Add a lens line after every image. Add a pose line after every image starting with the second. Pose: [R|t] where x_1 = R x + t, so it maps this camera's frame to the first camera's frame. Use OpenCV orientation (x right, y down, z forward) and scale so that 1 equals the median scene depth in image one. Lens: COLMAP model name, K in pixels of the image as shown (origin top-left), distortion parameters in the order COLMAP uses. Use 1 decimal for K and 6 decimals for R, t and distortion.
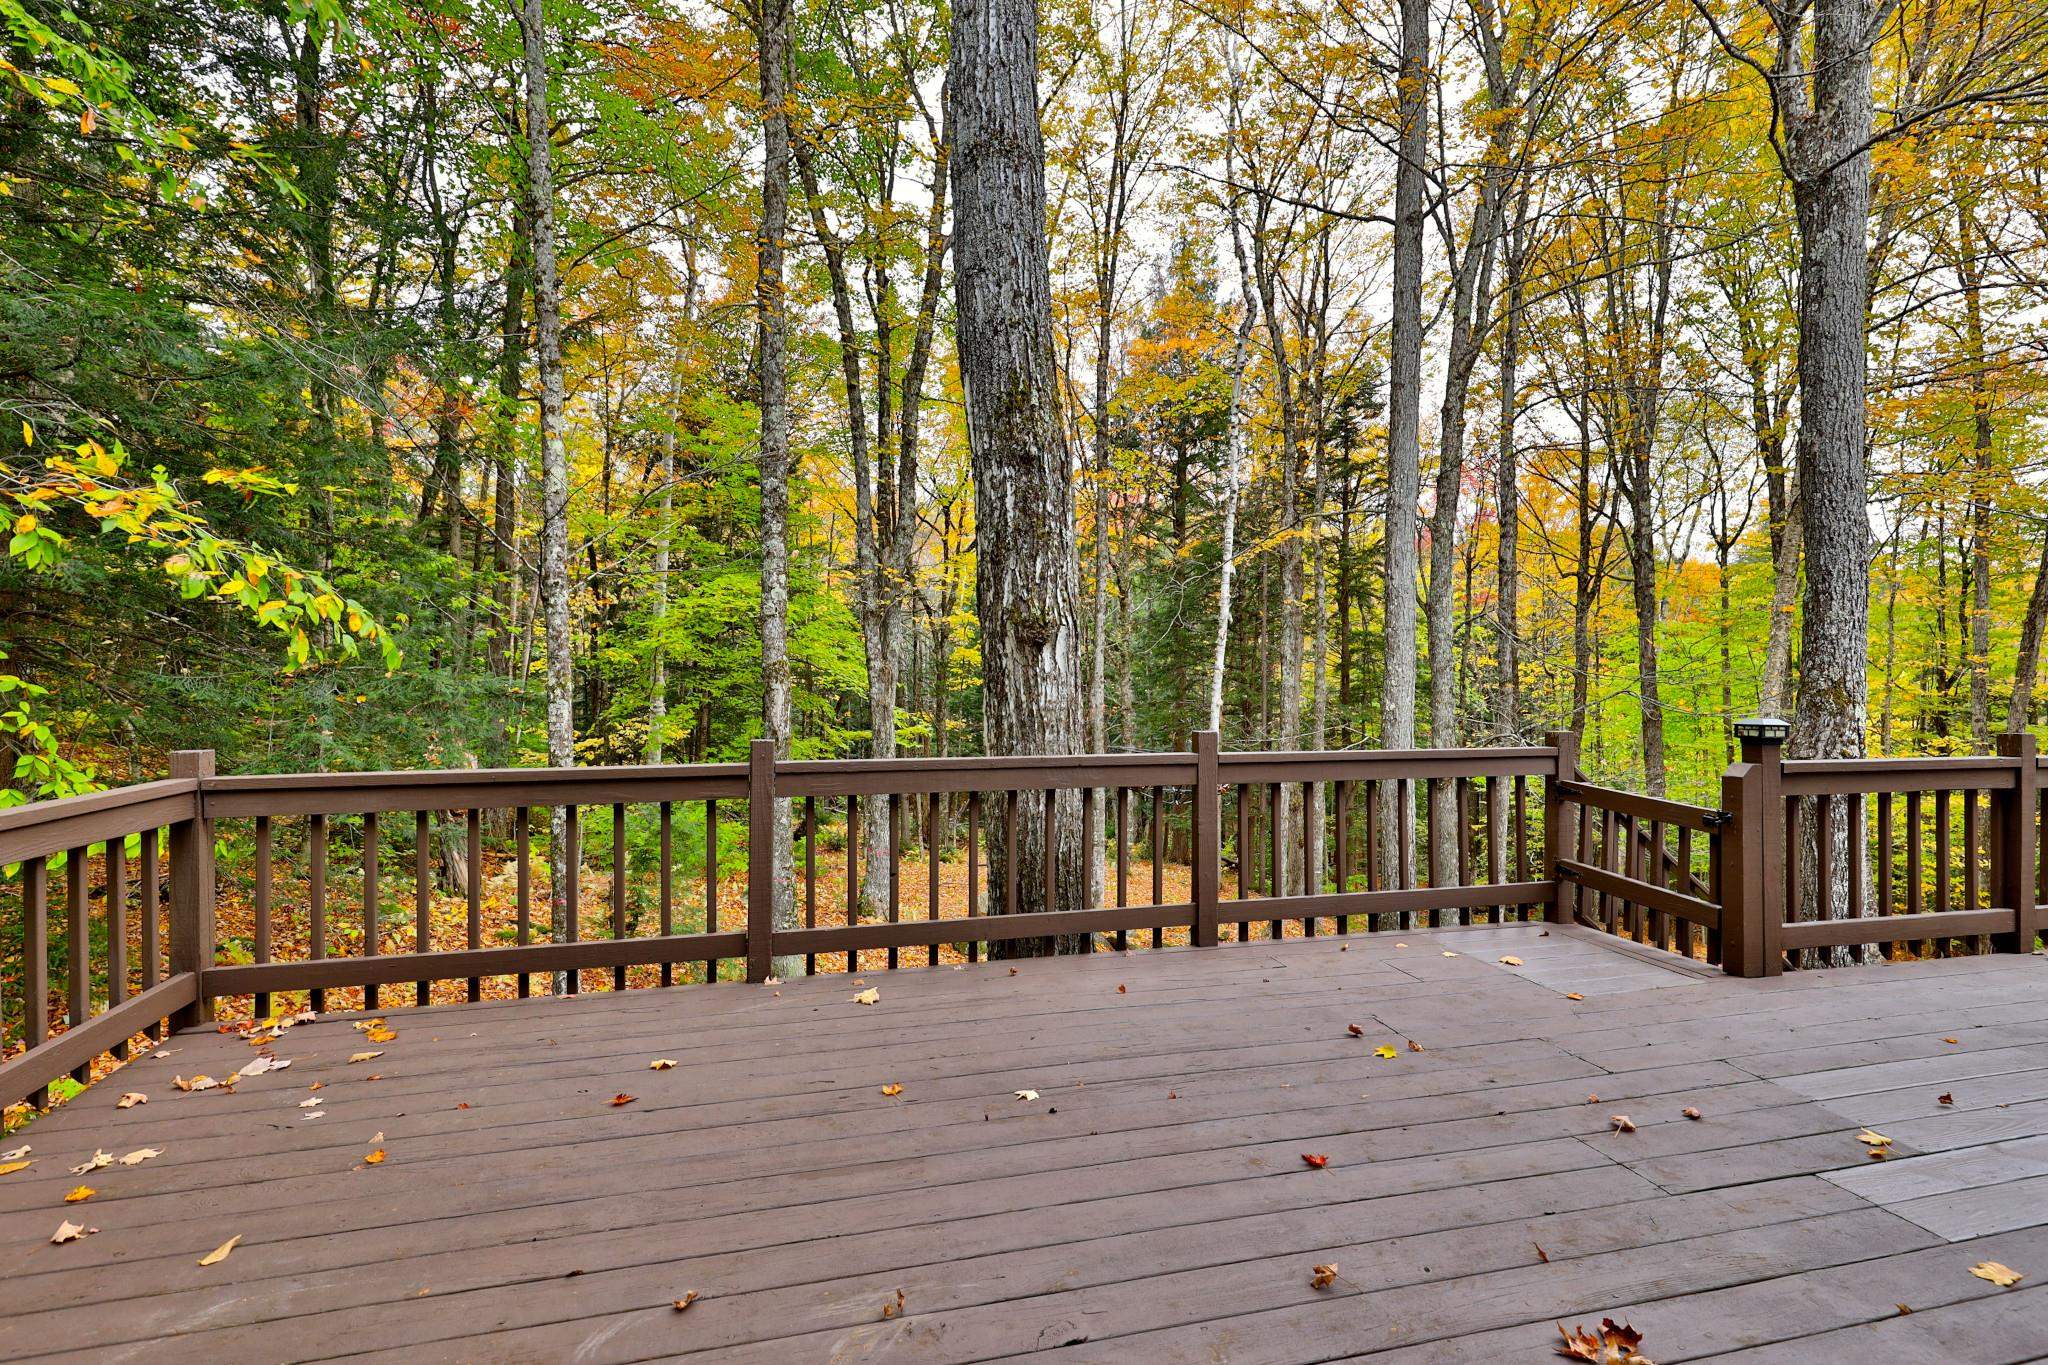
lens RADIAL K [[989.0, 0, 1031.7], [0, 989.0, 681.2], [0, 0, 1]] dist [0.001309, 0.000109]
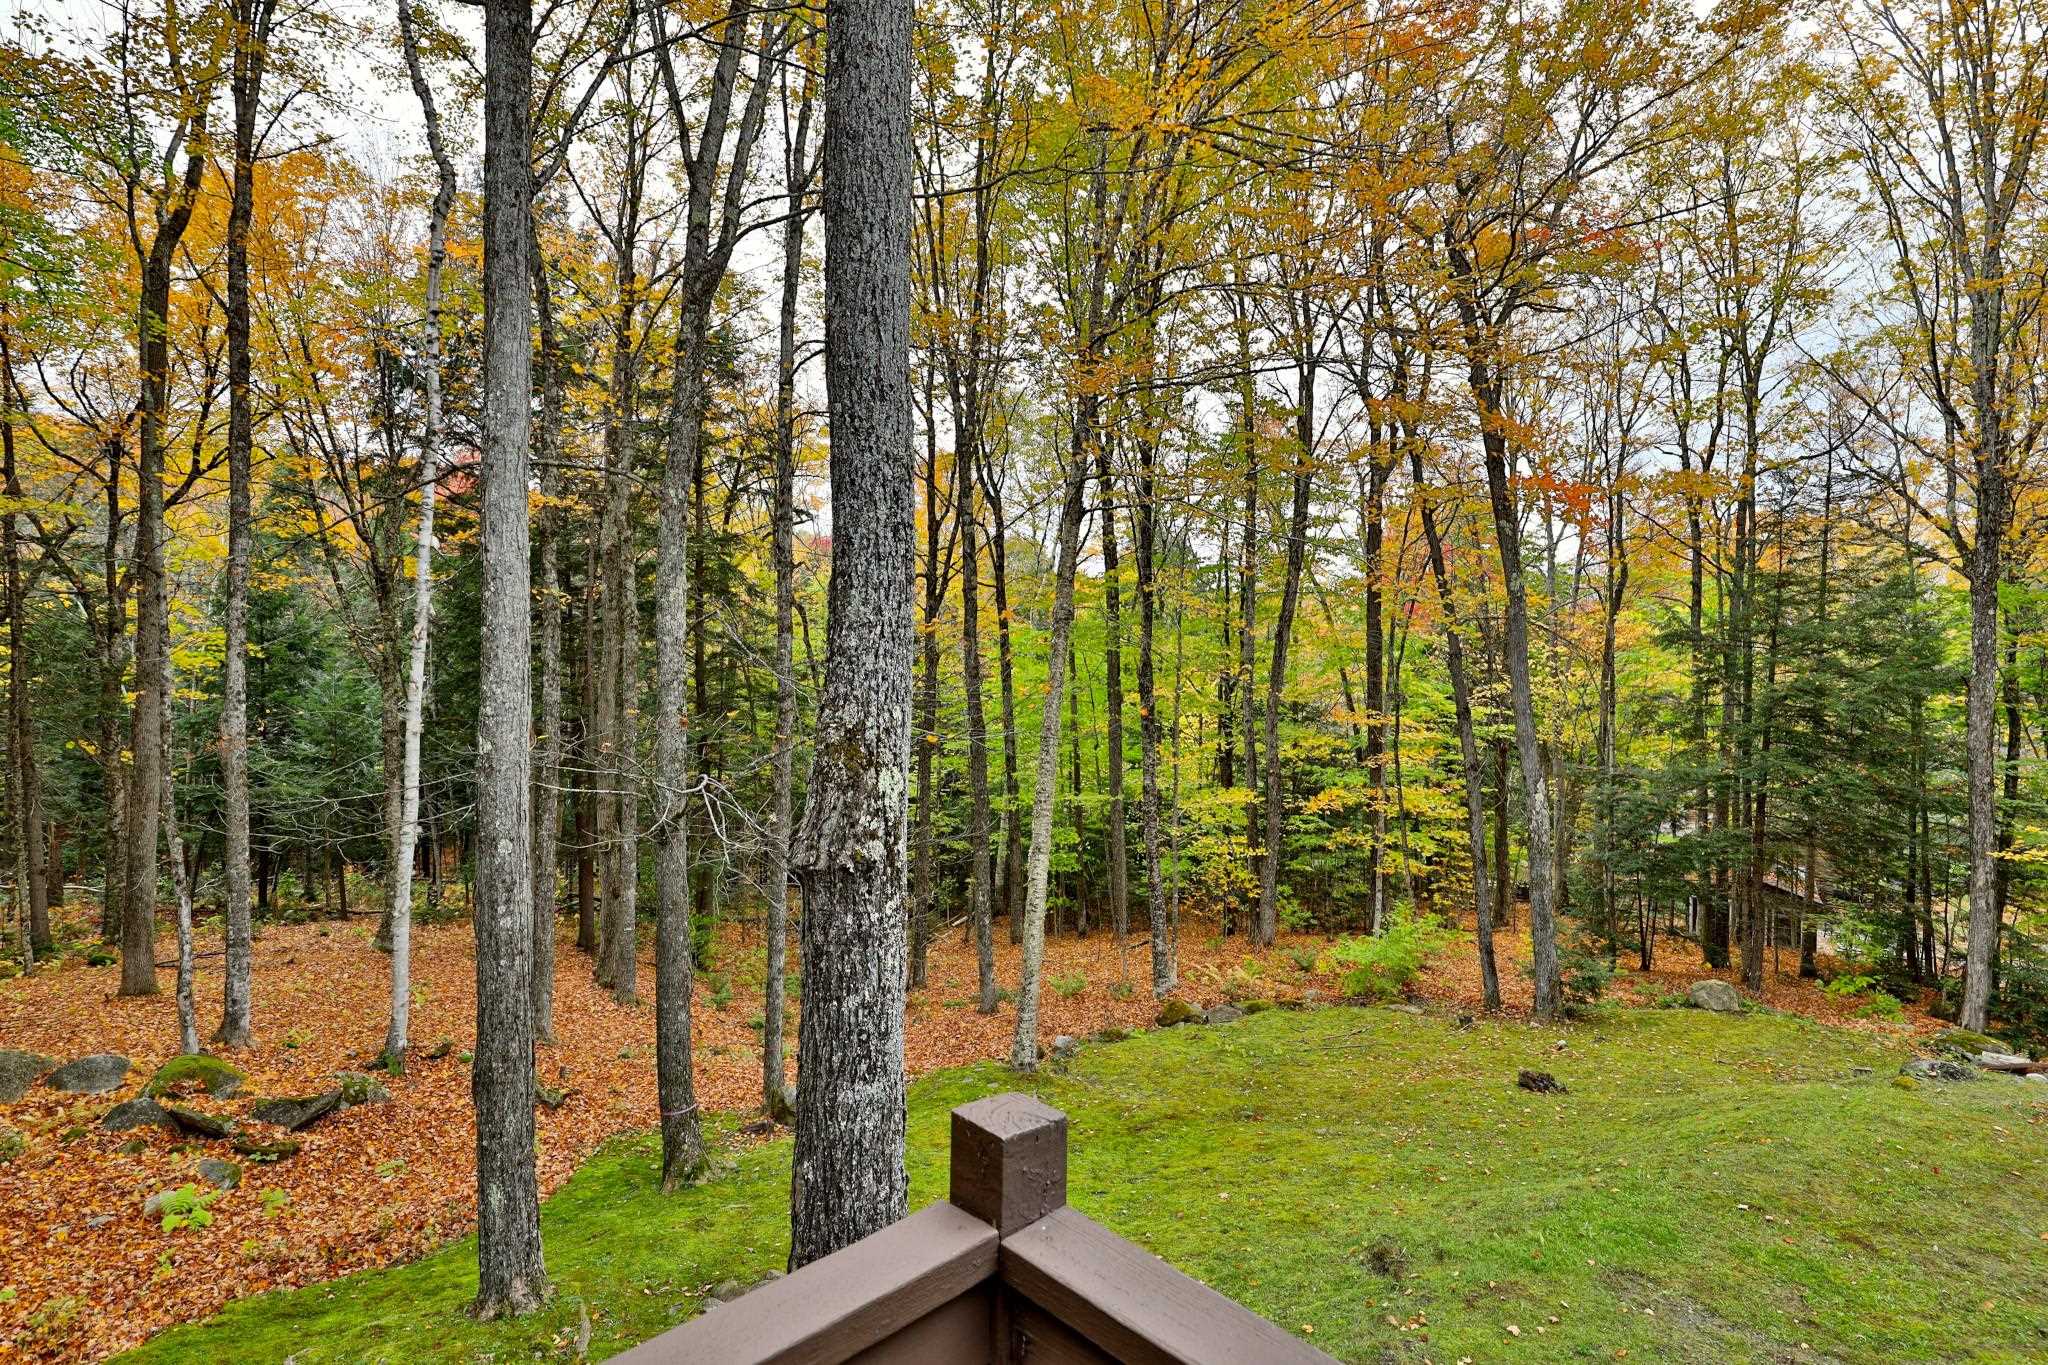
lens RADIAL K [[989.0, 0, 1031.7], [0, 989.0, 681.2], [0, 0, 1]] dist [0.001309, 0.000109]
pose [[0.872964, -0.004666, 0.487763, 0.390333], [0.005333, 0.999986, 0.000020, -0.016900], [-0.487756, 0.002584, 0.872976, 0.280574]]
